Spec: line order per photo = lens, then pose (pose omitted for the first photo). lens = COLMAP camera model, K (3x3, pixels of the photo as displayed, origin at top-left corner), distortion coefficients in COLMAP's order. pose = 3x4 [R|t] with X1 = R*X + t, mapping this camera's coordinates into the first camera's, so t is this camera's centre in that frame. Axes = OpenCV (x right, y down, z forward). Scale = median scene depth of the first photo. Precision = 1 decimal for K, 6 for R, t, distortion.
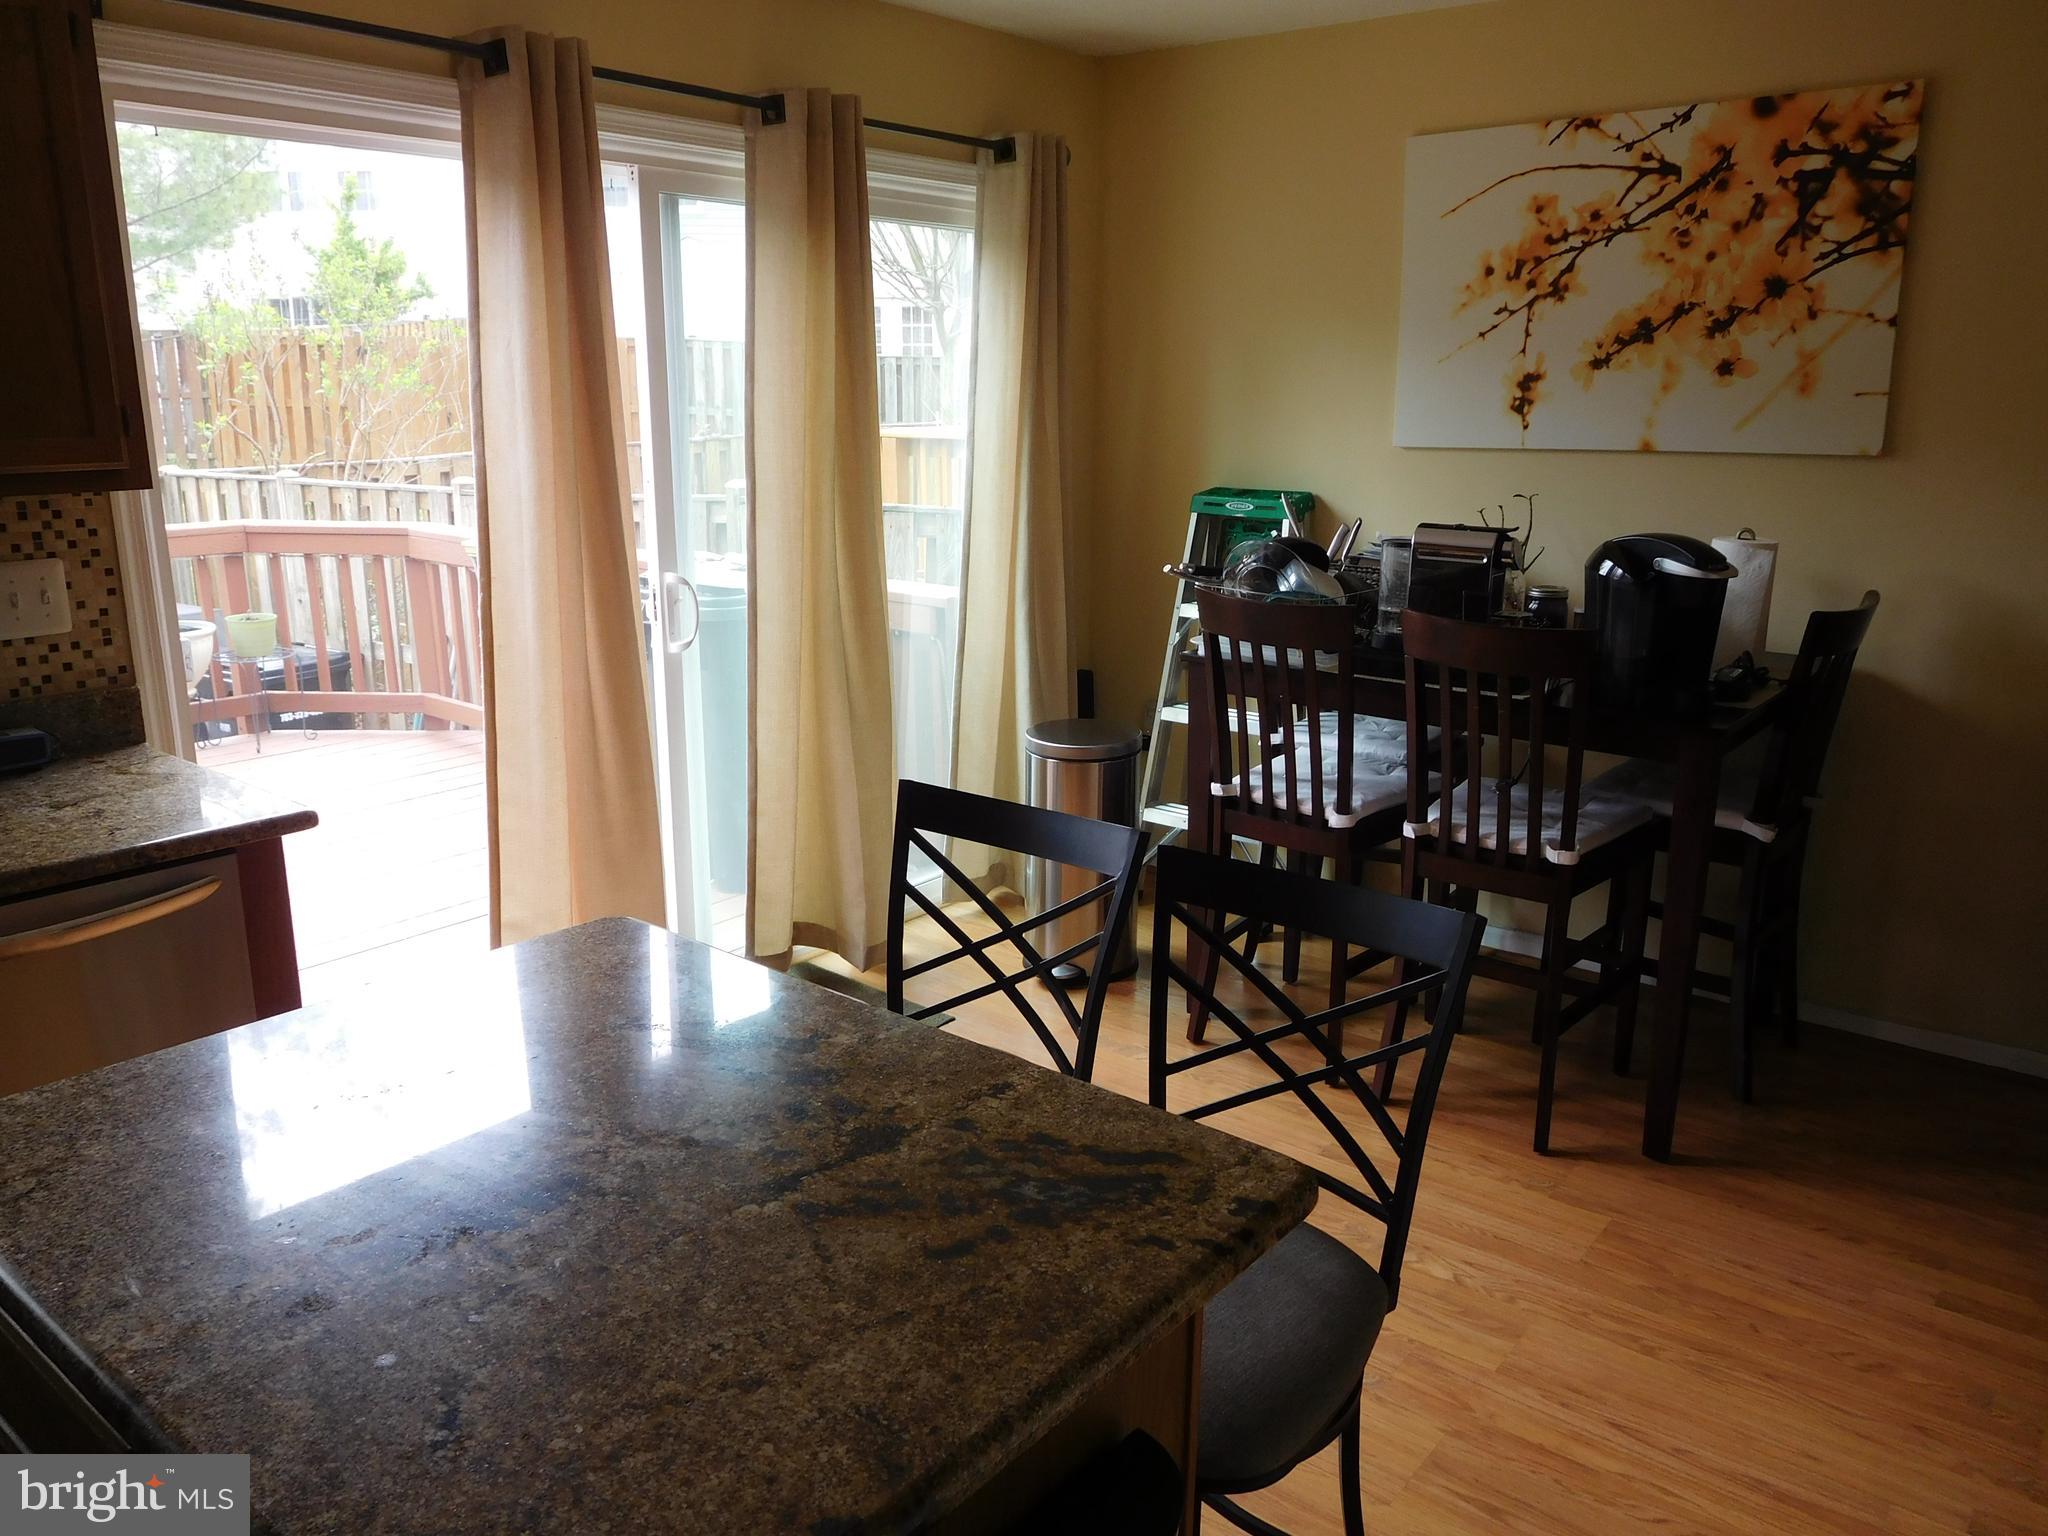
lens RADIAL K [[1536.2, 0, 1019.0], [0, 1536.2, 754.0], [0, 0, 1]] dist [0.002774, -0.019577]
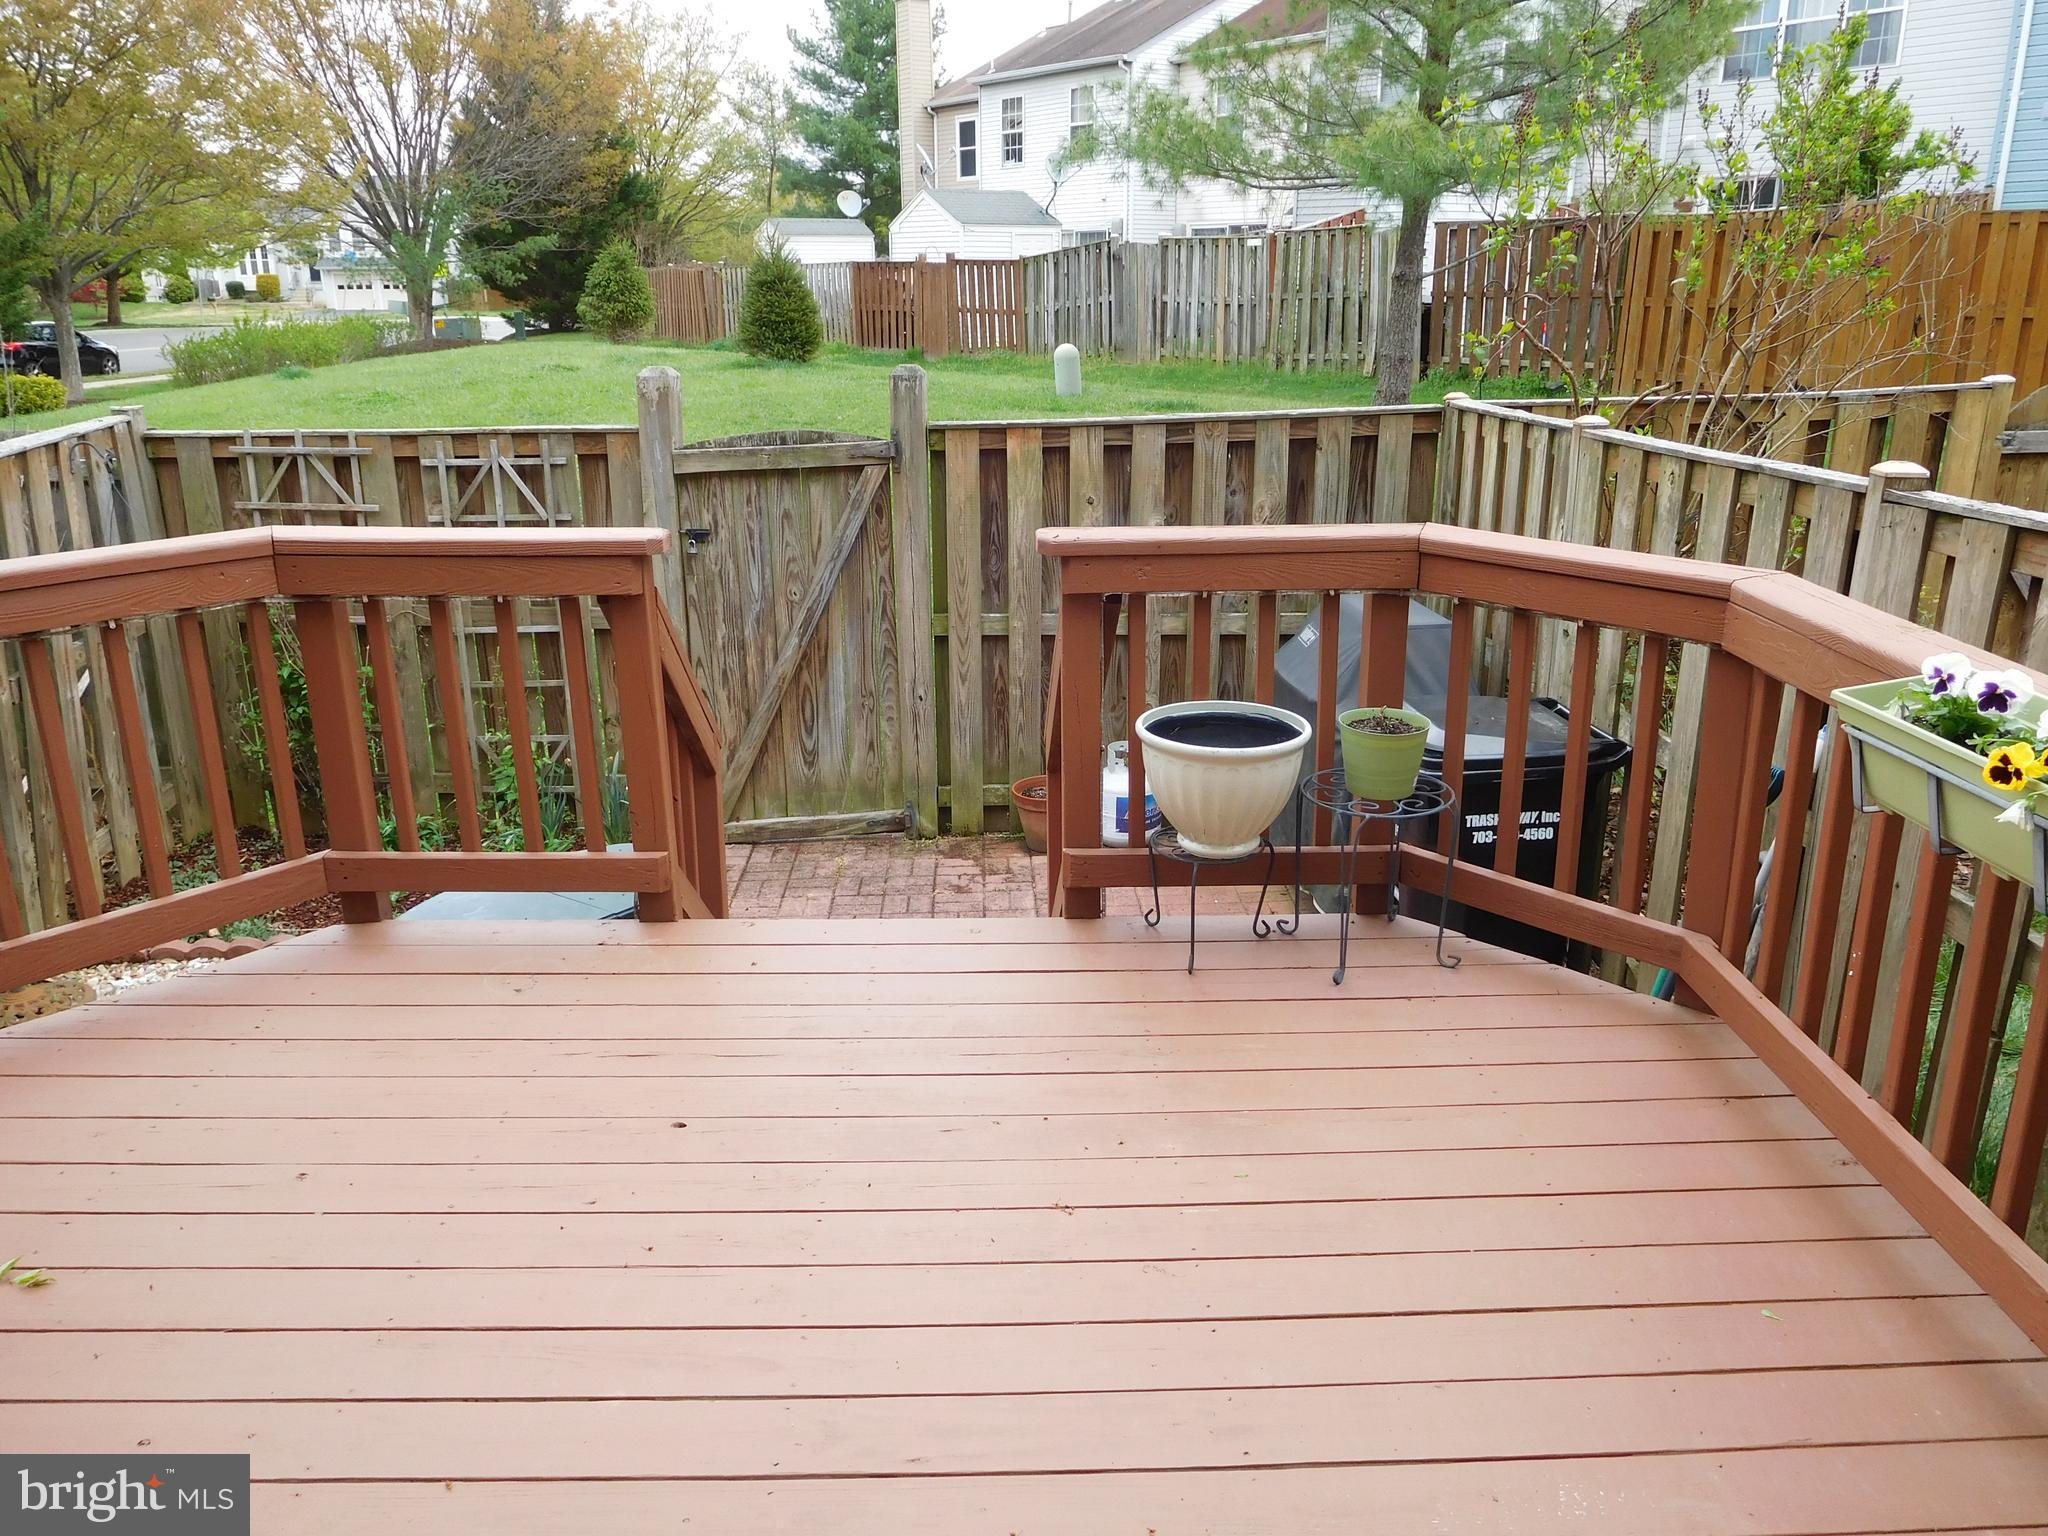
lens RADIAL K [[1536.2, 0, 1030.4], [0, 1536.2, 765.6], [0, 0, 1]] dist [0.002774, -0.019577]
pose [[0.653724, 0.214144, -0.725801, -0.168315], [-0.164468, 0.976404, 0.139949, -0.105784], [0.738644, 0.027883, 0.673518, 0.470943]]
